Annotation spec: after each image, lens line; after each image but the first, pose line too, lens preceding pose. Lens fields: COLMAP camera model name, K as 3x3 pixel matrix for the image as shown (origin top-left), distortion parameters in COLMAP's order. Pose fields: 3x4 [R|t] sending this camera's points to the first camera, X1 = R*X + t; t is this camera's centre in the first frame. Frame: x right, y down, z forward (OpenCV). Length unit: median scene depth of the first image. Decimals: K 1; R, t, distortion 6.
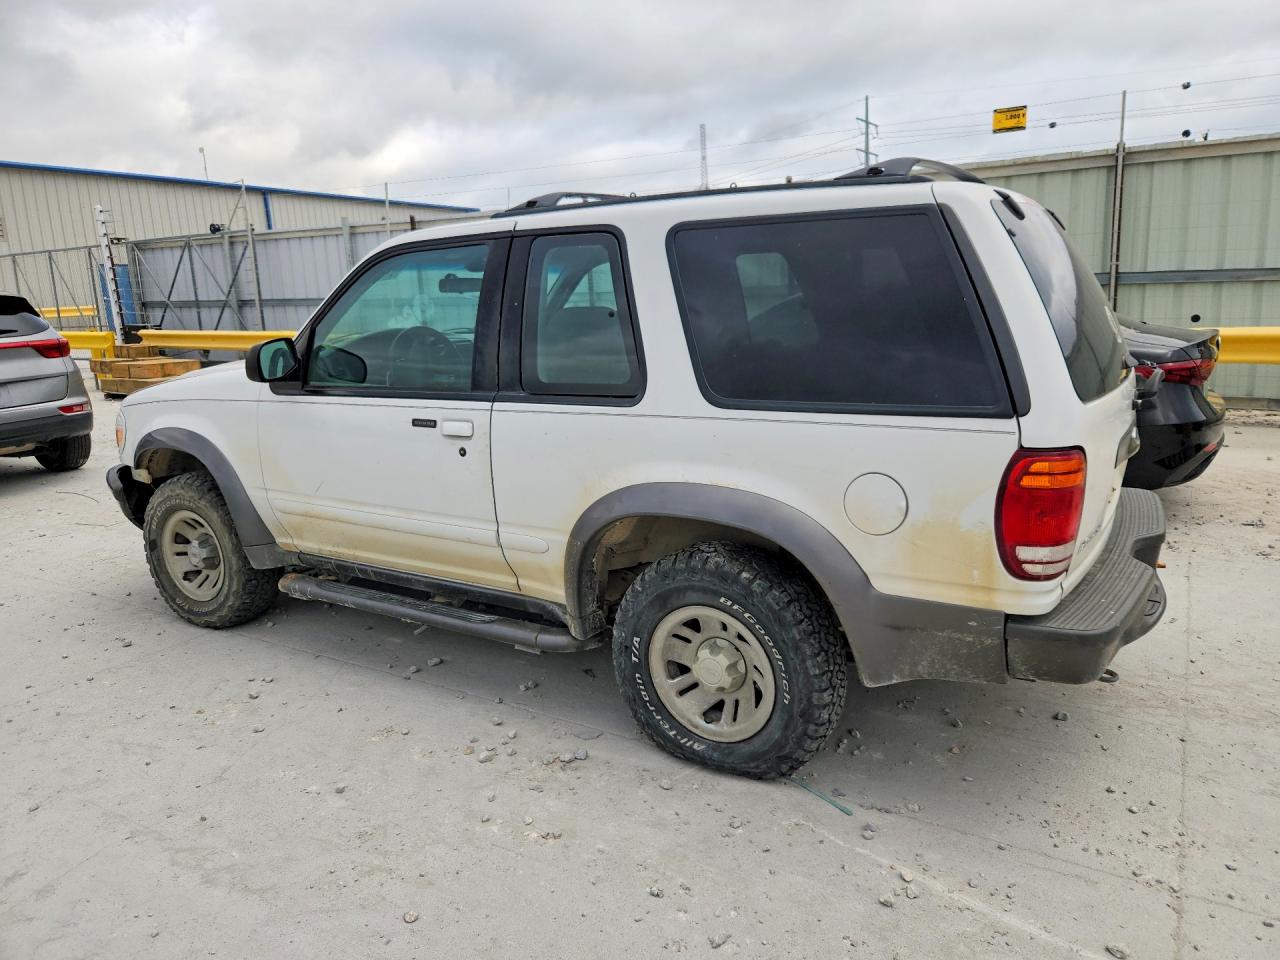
lens RADIAL K [[900.4, 0, 666.3], [0, 900.4, 480.5], [0, 0, 1]] dist [0.023649, -0.011192]
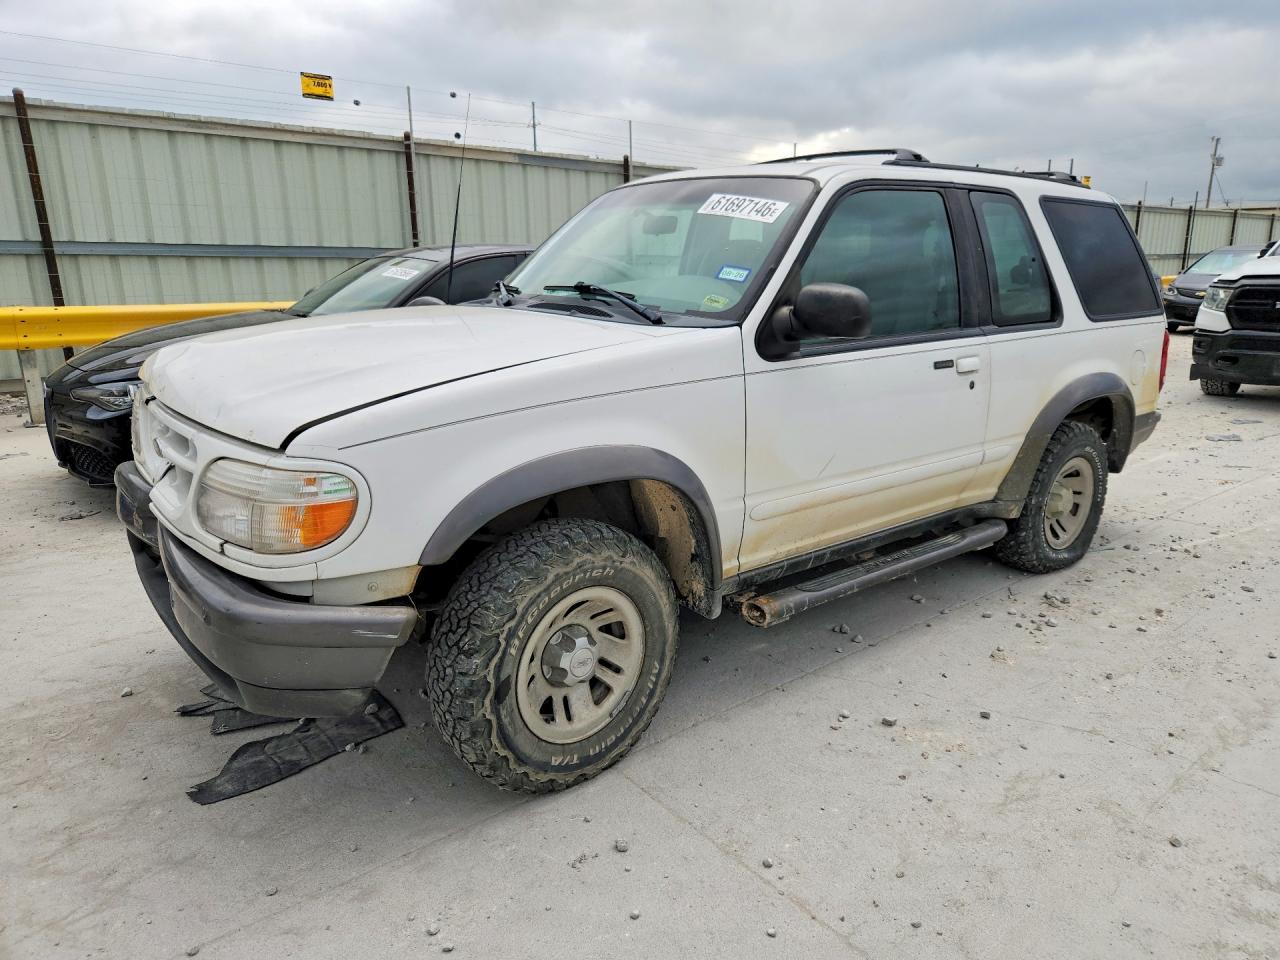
lens RADIAL K [[900.4, 0, 640.8], [0, 900.4, 480.2], [0, 0, 1]] dist [0.023649, -0.011192]
pose [[0.311156, -0.194759, 0.930189, -1.253014], [0.179628, 0.973186, 0.143675, -0.133922], [-0.933229, 0.122383, 0.337797, 0.915737]]
